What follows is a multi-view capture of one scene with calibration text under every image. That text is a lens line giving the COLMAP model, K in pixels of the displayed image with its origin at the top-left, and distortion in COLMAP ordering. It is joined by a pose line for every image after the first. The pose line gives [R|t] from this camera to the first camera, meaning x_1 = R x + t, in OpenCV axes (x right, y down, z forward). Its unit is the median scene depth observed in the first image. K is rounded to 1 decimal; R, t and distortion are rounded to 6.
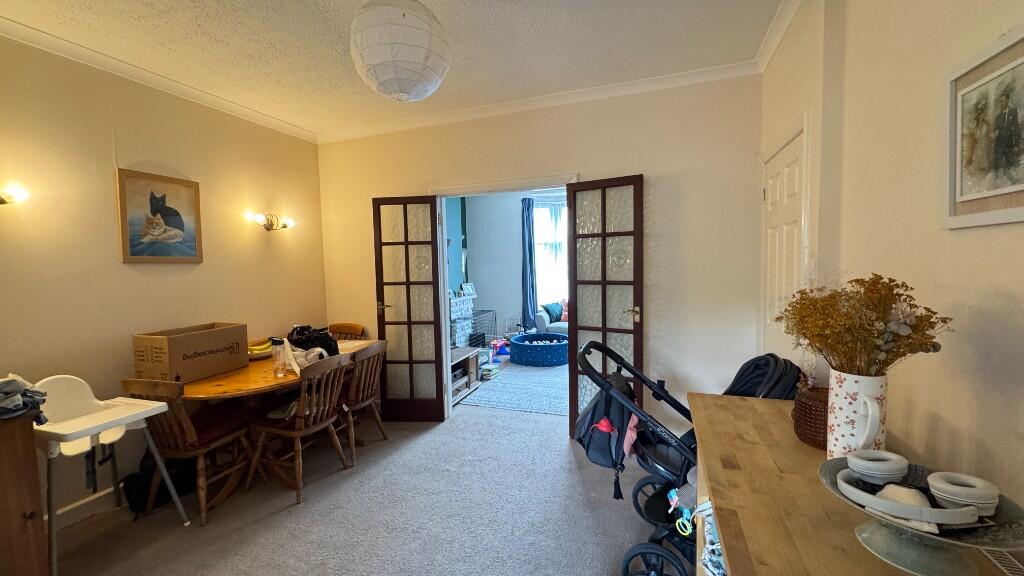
lens RADIAL K [[408.8, 0, 510.2], [0, 408.8, 283.1], [0, 0, 1]] dist [-0.001383, -0.000035]
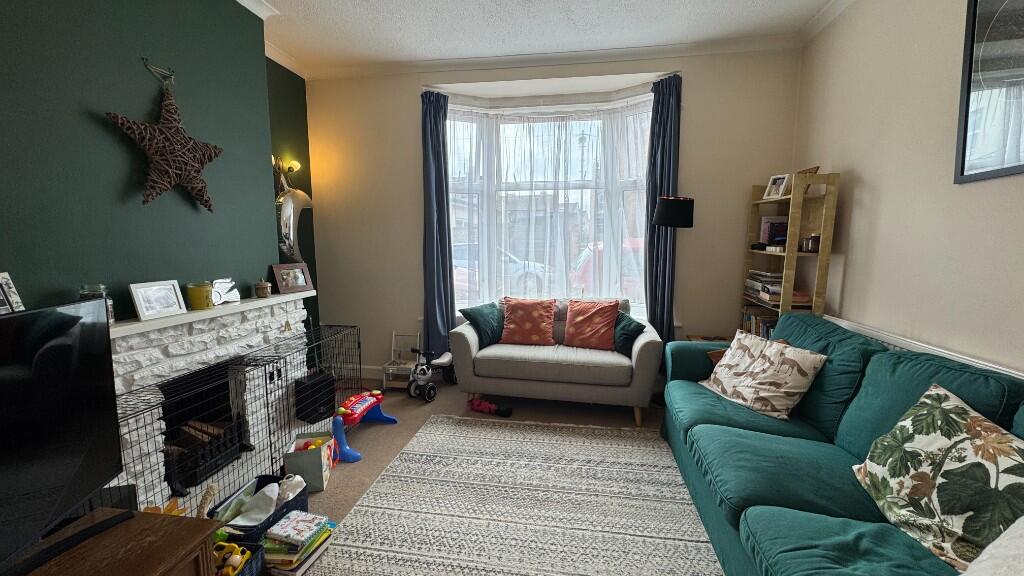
lens RADIAL K [[408.8, 0, 511.8], [0, 408.8, 290.8], [0, 0, 1]] dist [-0.001383, -0.000035]
pose [[0.978596, -0.001796, 0.205785, 0.061324], [-0.012652, 0.997545, 0.068876, -0.006802], [-0.205403, -0.070005, 0.976170, 0.918111]]
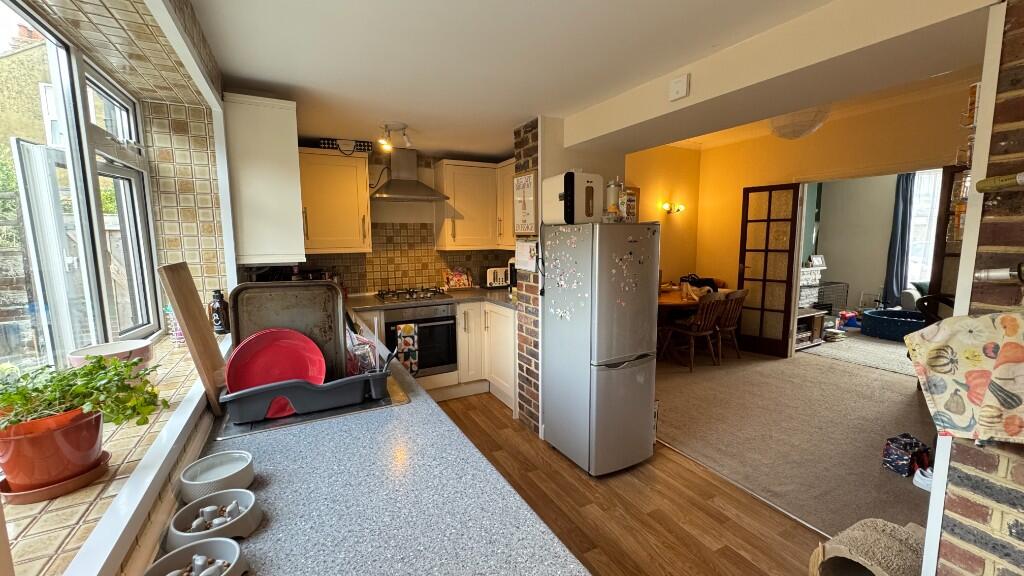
lens RADIAL K [[408.8, 0, 510.0], [0, 408.8, 287.8], [0, 0, 1]] dist [-0.001383, -0.000035]
pose [[0.742759, 0.096221, -0.662609, 0.023763], [-0.041739, 0.994349, 0.097607, 0.025118], [0.668256, -0.044841, 0.742578, -0.552373]]
